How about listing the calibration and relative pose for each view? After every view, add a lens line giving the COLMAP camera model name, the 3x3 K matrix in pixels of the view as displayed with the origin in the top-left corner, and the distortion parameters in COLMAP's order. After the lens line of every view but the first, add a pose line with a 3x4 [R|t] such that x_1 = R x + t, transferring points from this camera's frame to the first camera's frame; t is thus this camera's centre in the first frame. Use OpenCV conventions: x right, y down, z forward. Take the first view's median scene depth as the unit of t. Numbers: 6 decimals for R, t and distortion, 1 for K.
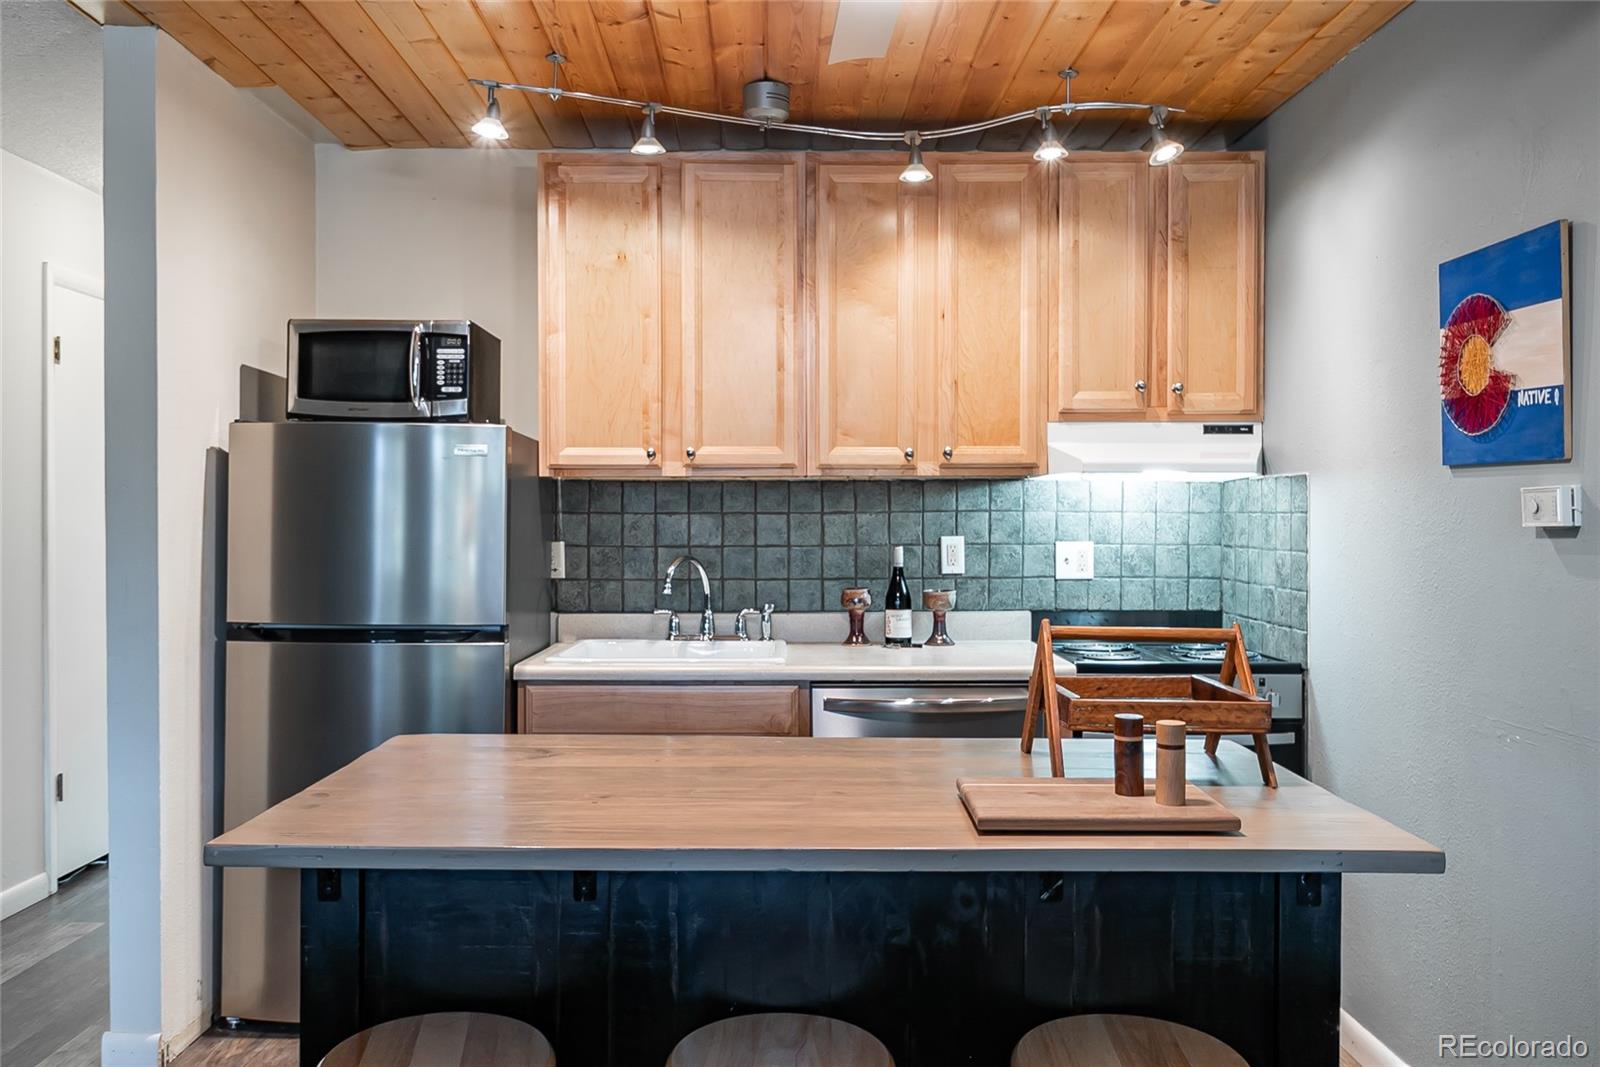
lens RADIAL K [[1240.9, 0, 787.2], [0, 1240.9, 517.2], [0, 0, 1]] dist [-0.000572, 0.005229]
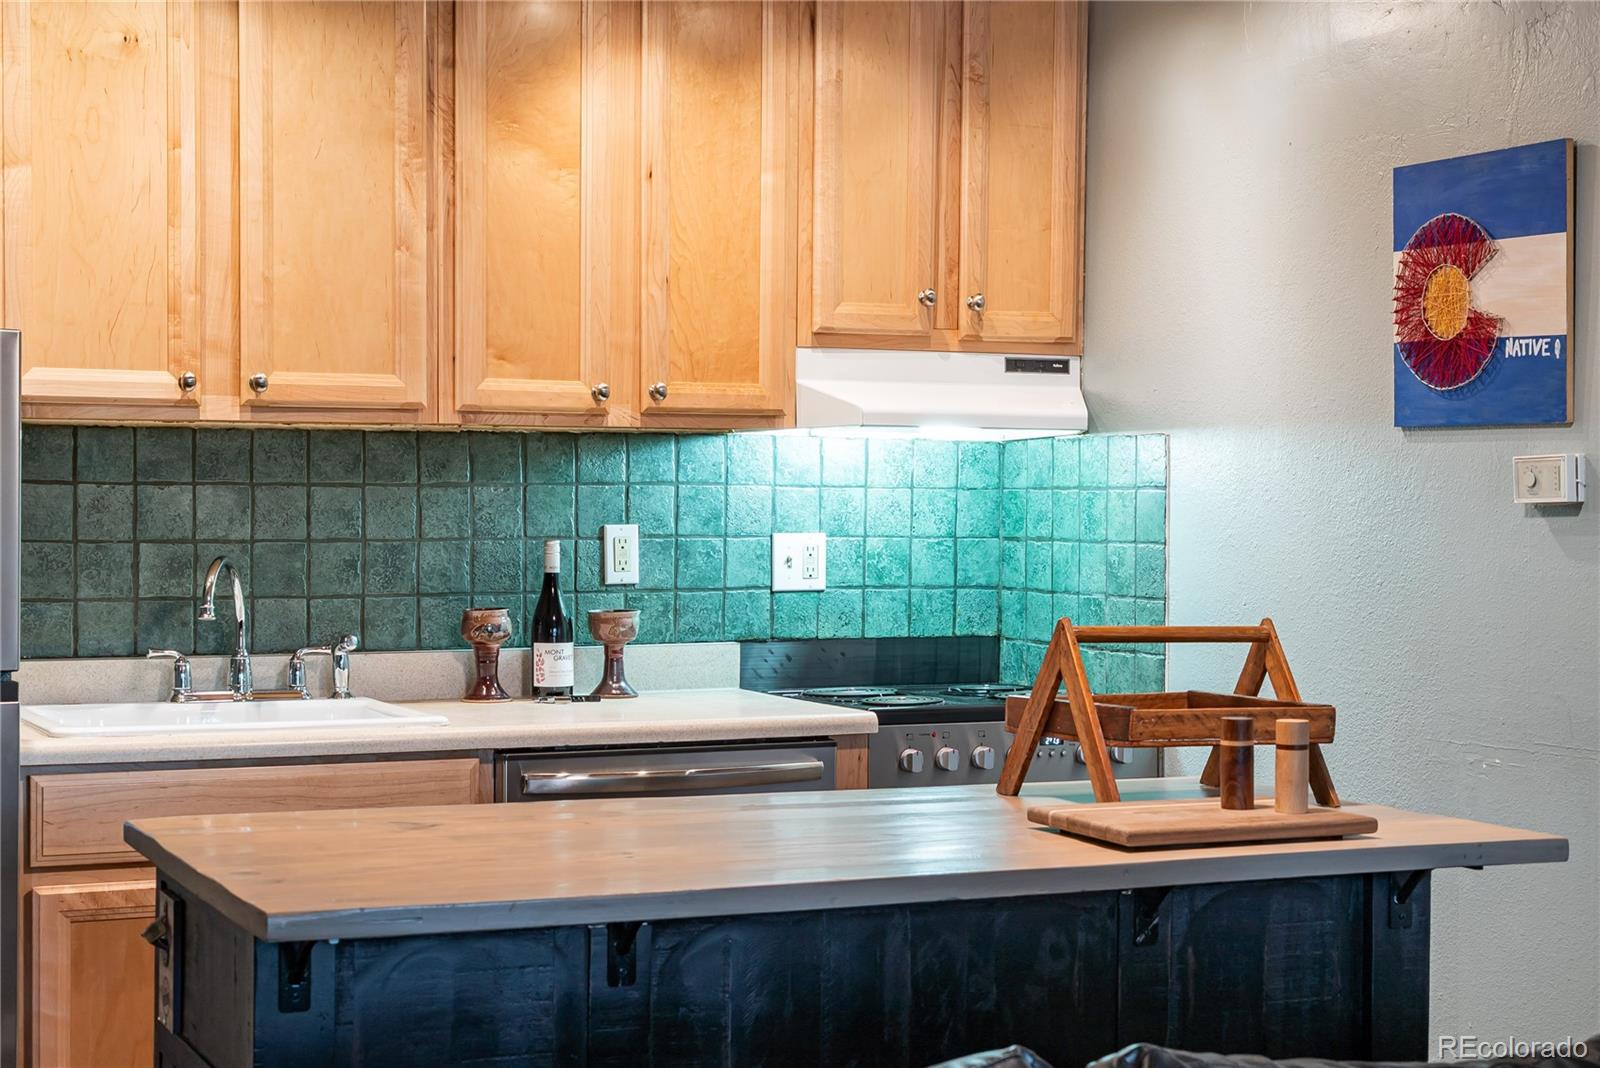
lens RADIAL K [[2606.5, 0, 804.8], [0, 2606.5, 560.3], [0, 0, 1]] dist [0.061280, 0.000000]
pose [[0.907506, -0.005871, 0.419998, -0.363545], [-0.002925, 0.999790, 0.020296, 0.007347], [-0.420029, -0.019647, 0.907298, -0.246709]]
